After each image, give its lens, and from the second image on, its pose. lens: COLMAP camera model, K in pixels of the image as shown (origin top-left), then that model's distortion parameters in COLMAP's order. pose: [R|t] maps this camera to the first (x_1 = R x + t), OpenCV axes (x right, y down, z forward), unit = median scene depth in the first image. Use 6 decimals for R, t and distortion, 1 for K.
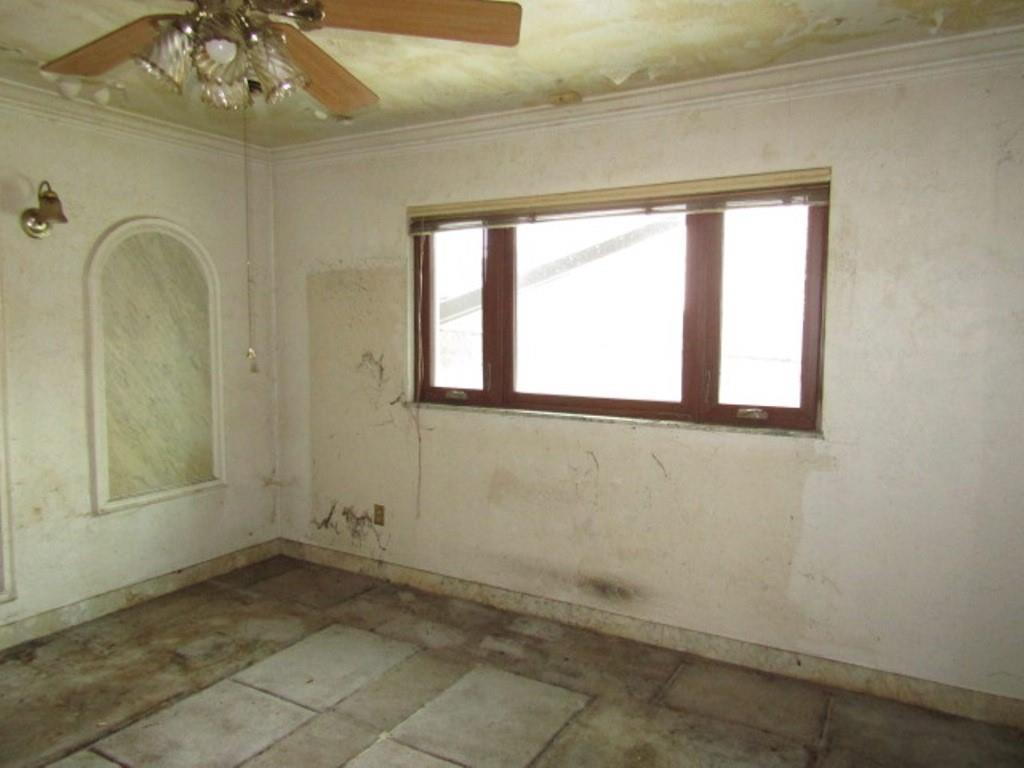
lens RADIAL K [[725.6, 0, 513.0], [0, 725.6, 390.4], [0, 0, 1]] dist [0.001396, -0.004725]
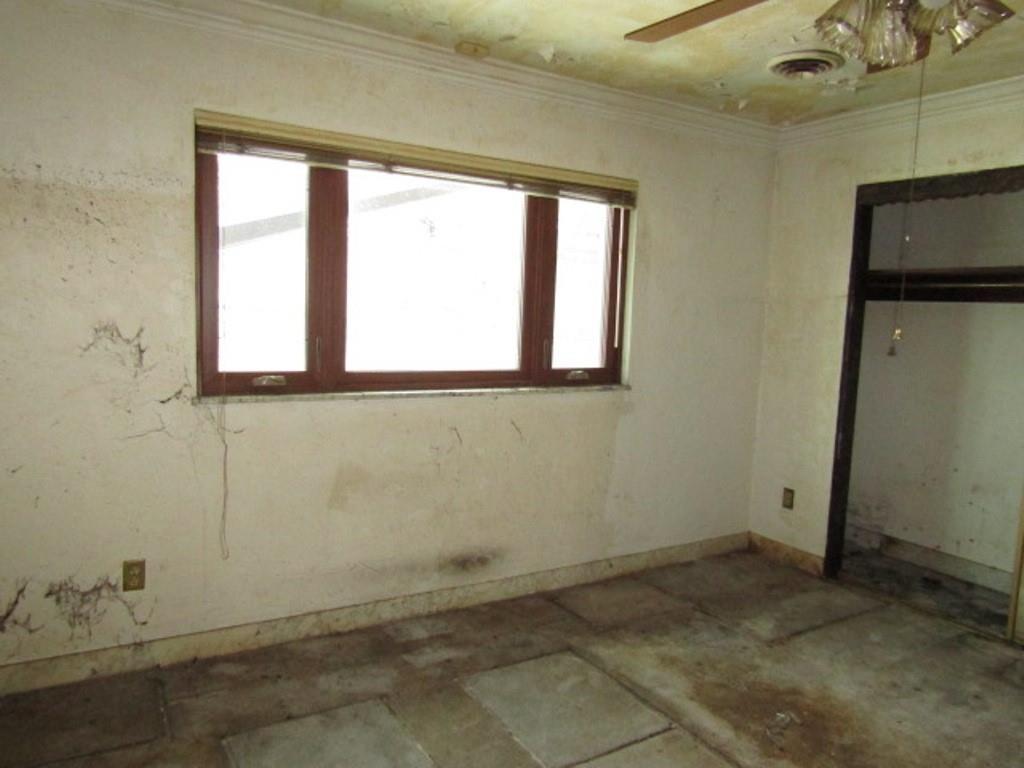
lens RADIAL K [[727.6, 0, 512.7], [0, 727.6, 389.6], [0, 0, 1]] dist [-0.018463, 0.012618]
pose [[0.478156, -0.086963, 0.873959, -0.677321], [0.039676, 0.996209, 0.077420, -0.036253], [-0.877378, -0.002343, 0.479794, 0.460314]]
